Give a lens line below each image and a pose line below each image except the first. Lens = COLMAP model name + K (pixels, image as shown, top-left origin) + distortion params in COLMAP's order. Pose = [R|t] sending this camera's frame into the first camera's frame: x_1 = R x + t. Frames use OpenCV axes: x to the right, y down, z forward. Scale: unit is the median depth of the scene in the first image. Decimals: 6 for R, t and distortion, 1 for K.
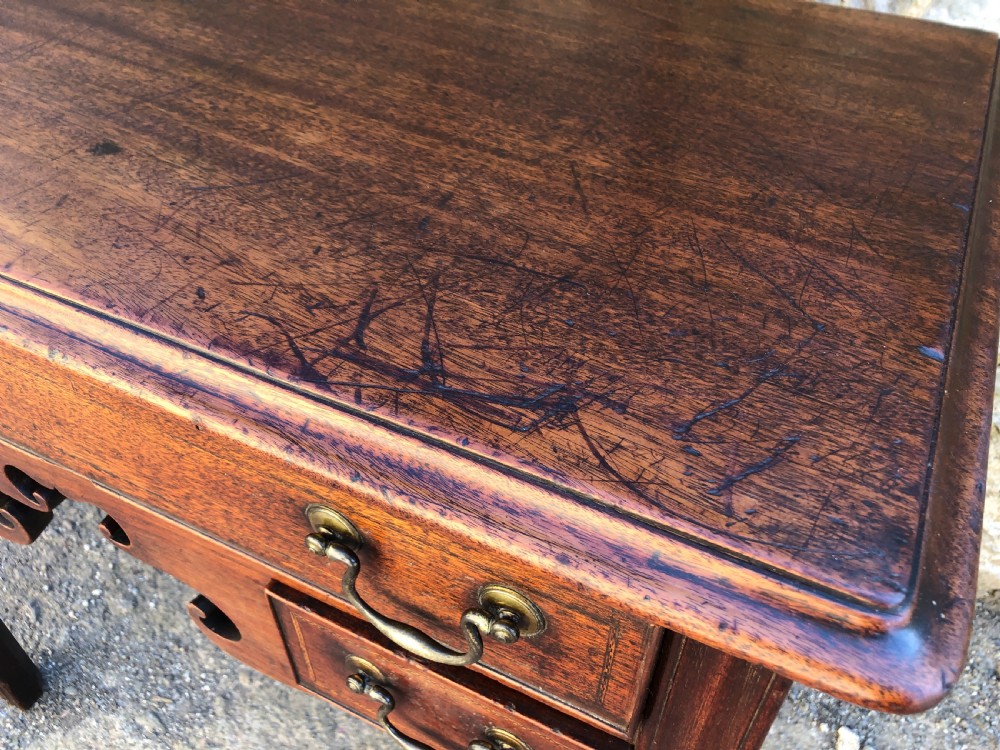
lens RADIAL K [[848.6, 0, 512.4], [0, 848.6, 367.5], [0, 0, 1]] dist [0.007318, 0.012712]
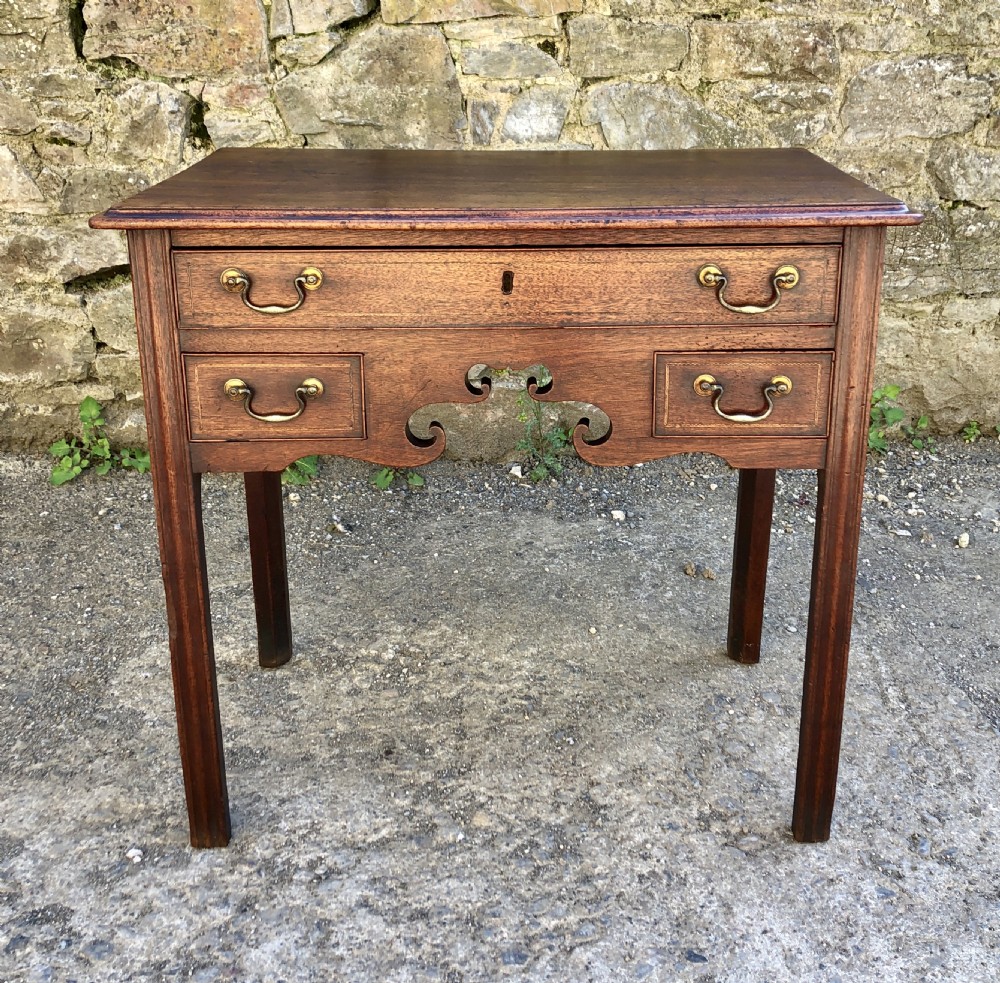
lens RADIAL K [[1235.4, 0, 531.0], [0, 1235.4, 370.9], [0, 0, 1]] dist [0.029840, 0.000000]
pose [[0.847474, -0.204277, 0.489957, -1.957849], [0.373707, 0.885103, -0.277374, 1.812044], [-0.377001, 0.418168, 0.826442, -2.311218]]
